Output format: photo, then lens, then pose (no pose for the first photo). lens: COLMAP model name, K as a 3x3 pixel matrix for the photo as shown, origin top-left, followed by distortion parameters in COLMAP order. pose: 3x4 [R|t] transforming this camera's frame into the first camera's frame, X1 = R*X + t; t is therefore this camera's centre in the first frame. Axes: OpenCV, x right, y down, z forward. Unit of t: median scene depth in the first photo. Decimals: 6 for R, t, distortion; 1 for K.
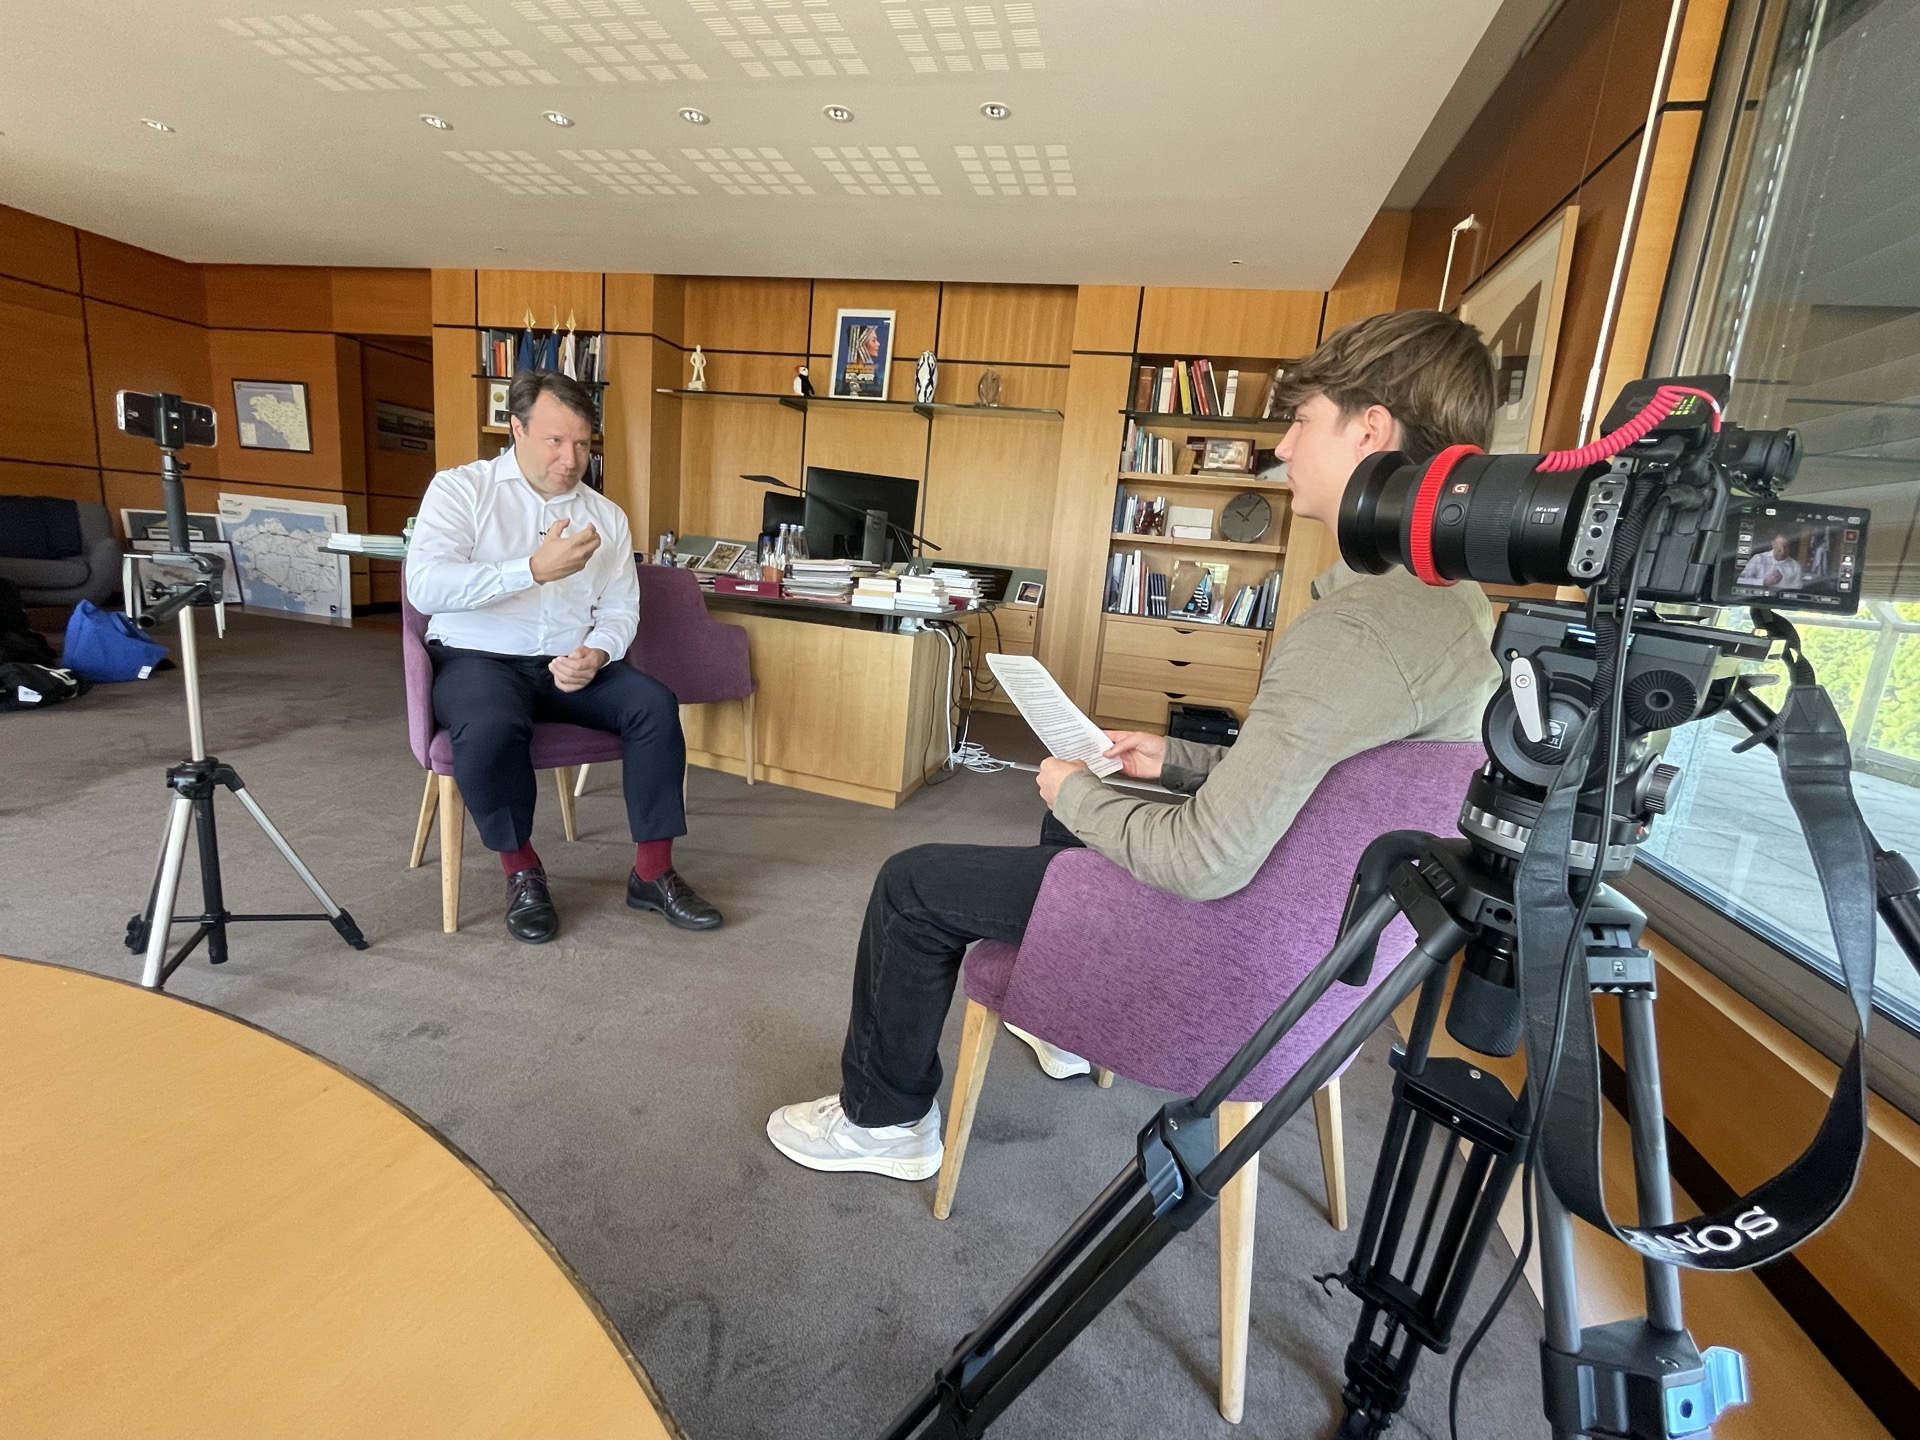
lens RADIAL K [[833.6, 0, 960.0], [0, 833.6, 720.0], [0, 0, 1]] dist [-0.002570, -0.000400]
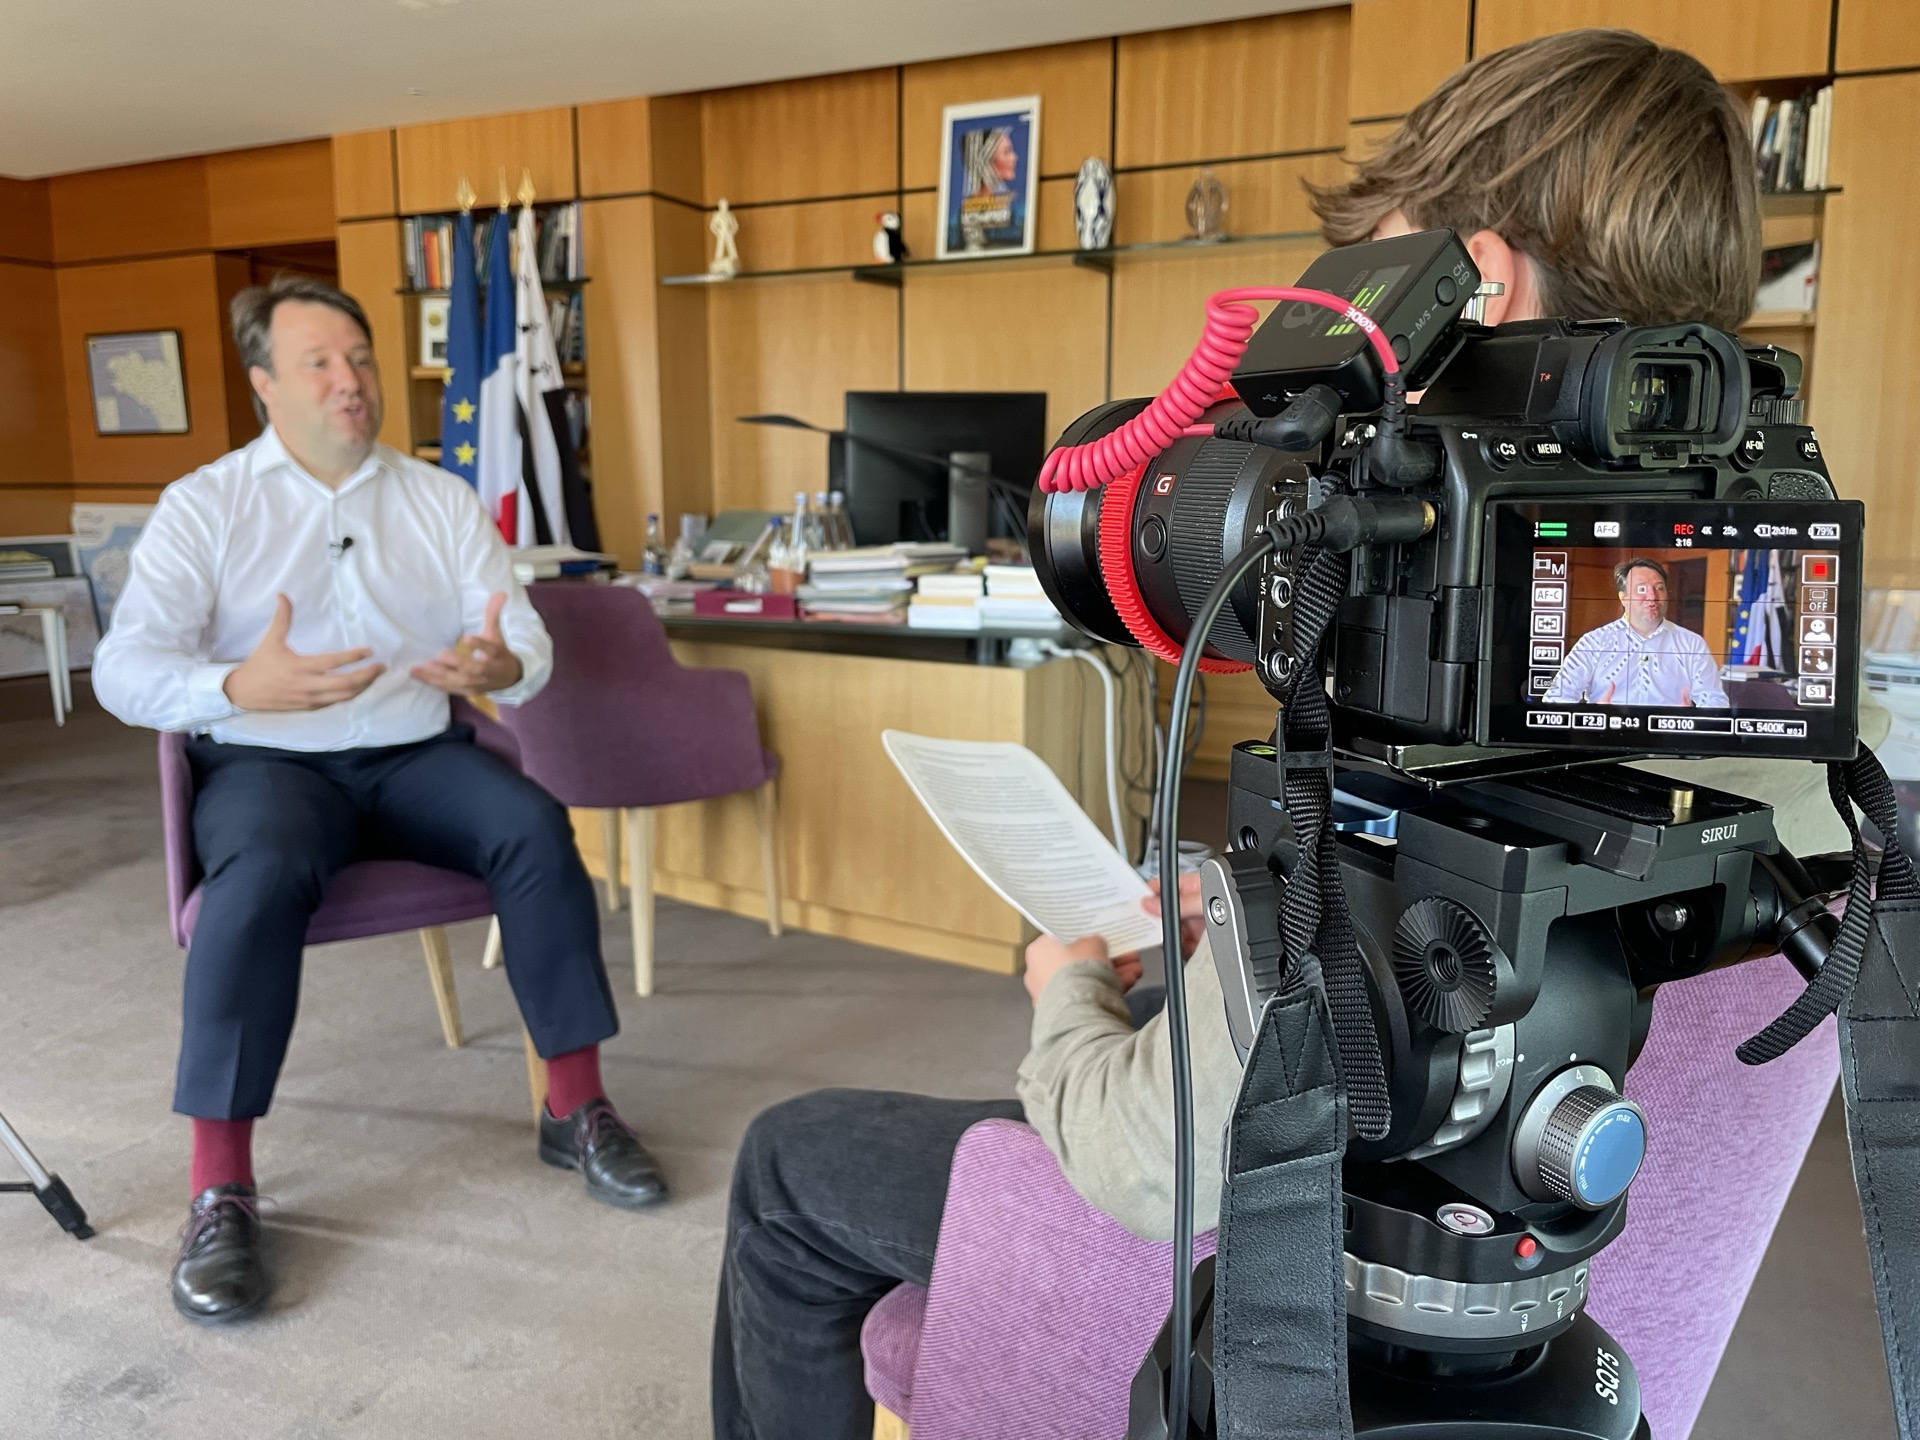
lens RADIAL K [[1447.8, 0, 956.9], [0, 1447.8, 712.7], [0, 0, 1]] dist [0.075498, -0.110863]
pose [[0.974316, -0.056215, -0.218054, 0.072536], [0.045110, 0.997435, -0.055578, -0.011775], [0.220619, 0.044314, 0.974353, 0.018768]]
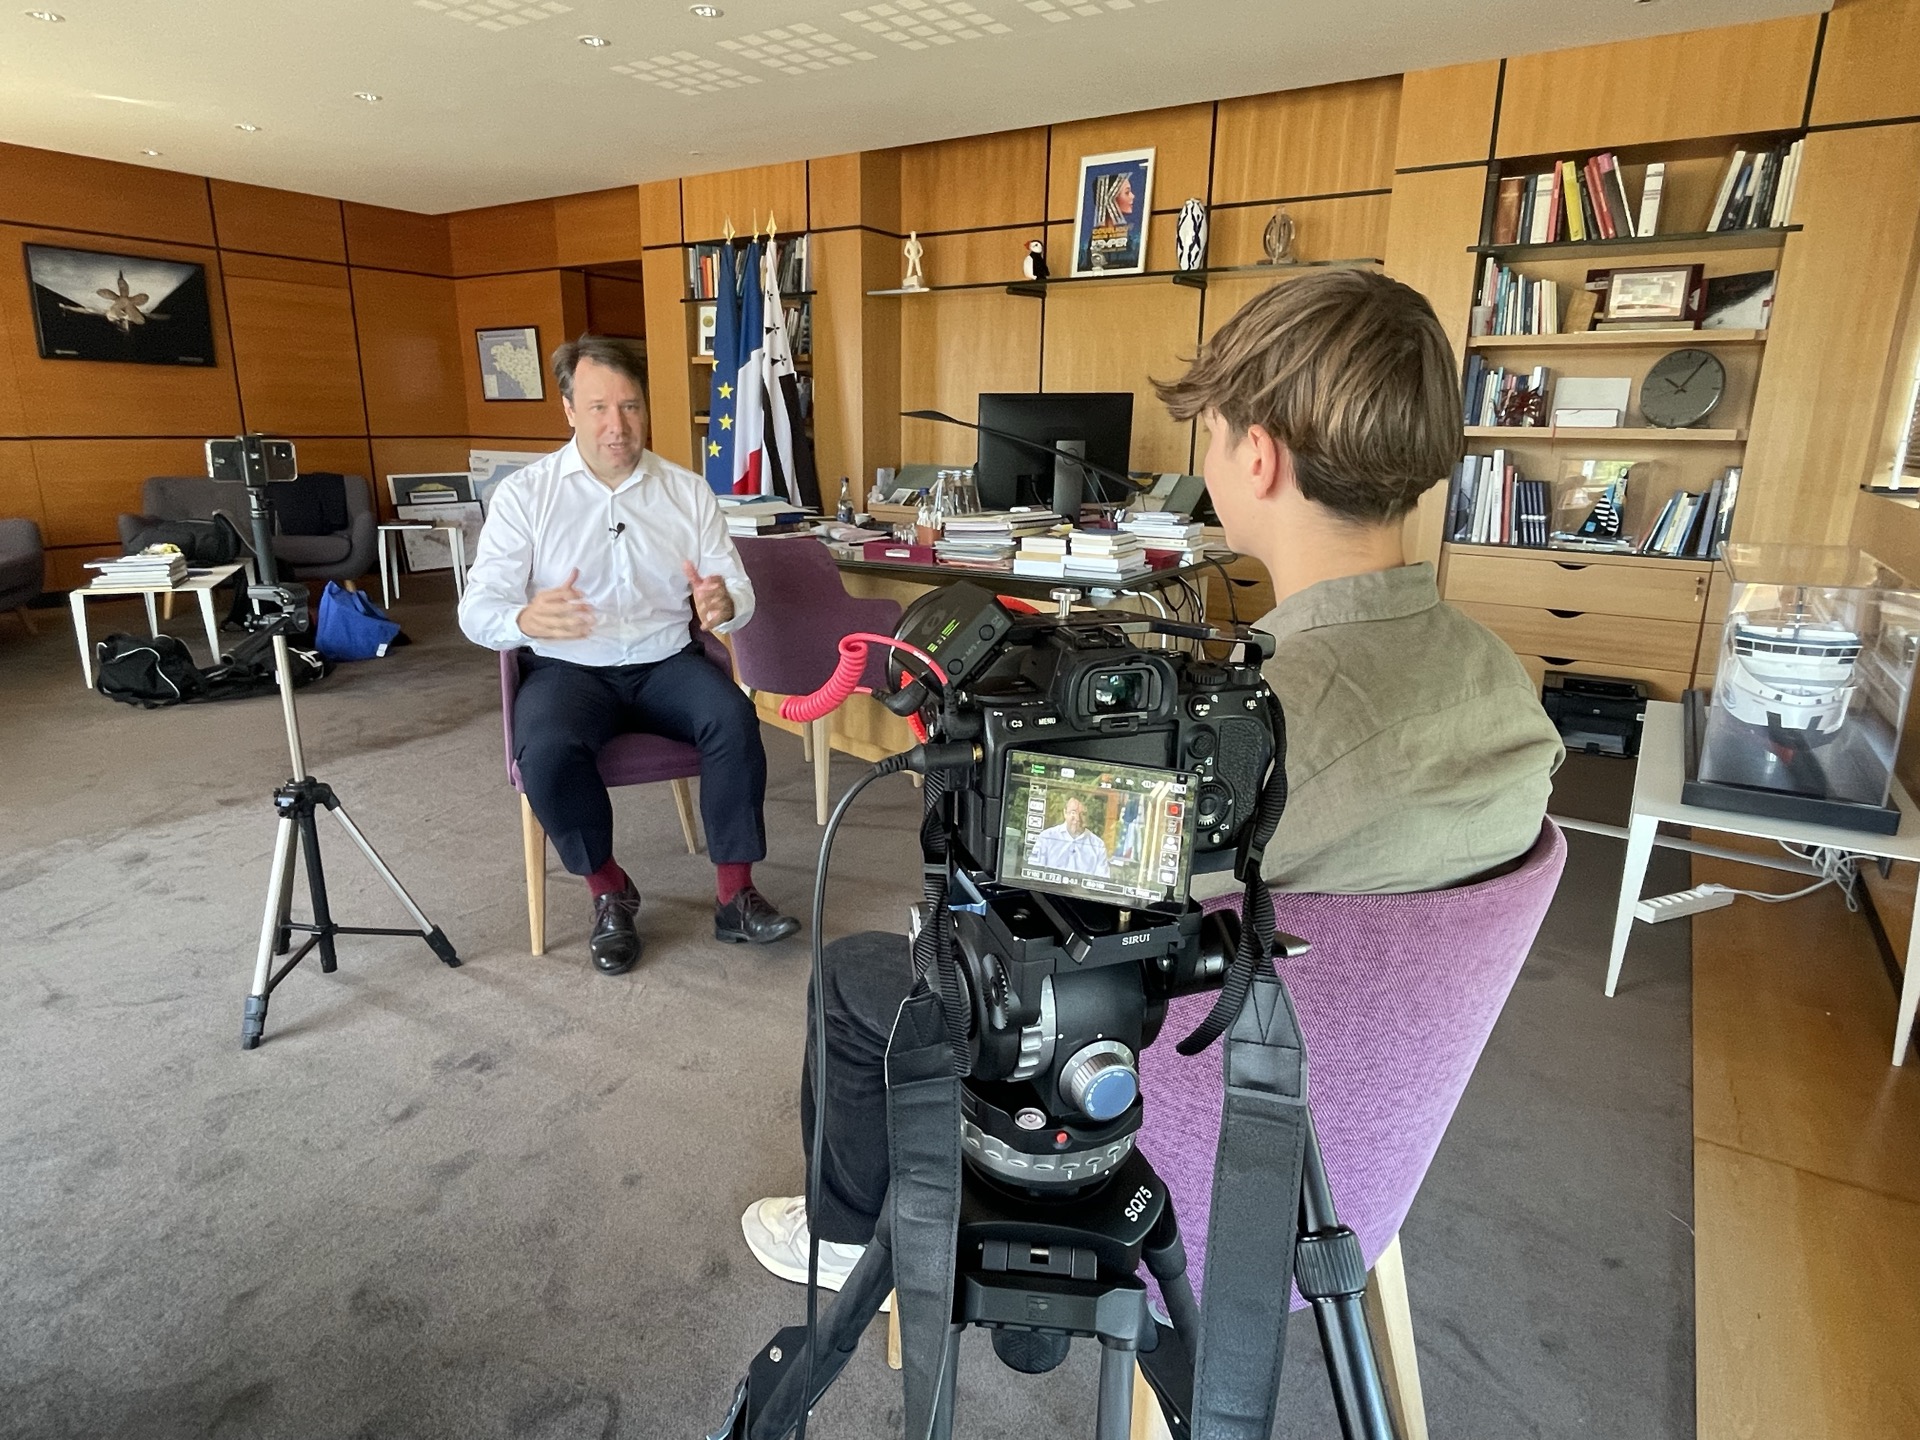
lens RADIAL K [[1081.1, 0, 961.5], [0, 1081.1, 713.8], [0, 0, 1]] dist [-0.005105, -0.000763]
pose [[0.940017, 0.011087, -0.340947, 0.108747], [0.004870, 0.998934, 0.045909, -0.031131], [0.341093, -0.044816, 0.938961, 0.005095]]
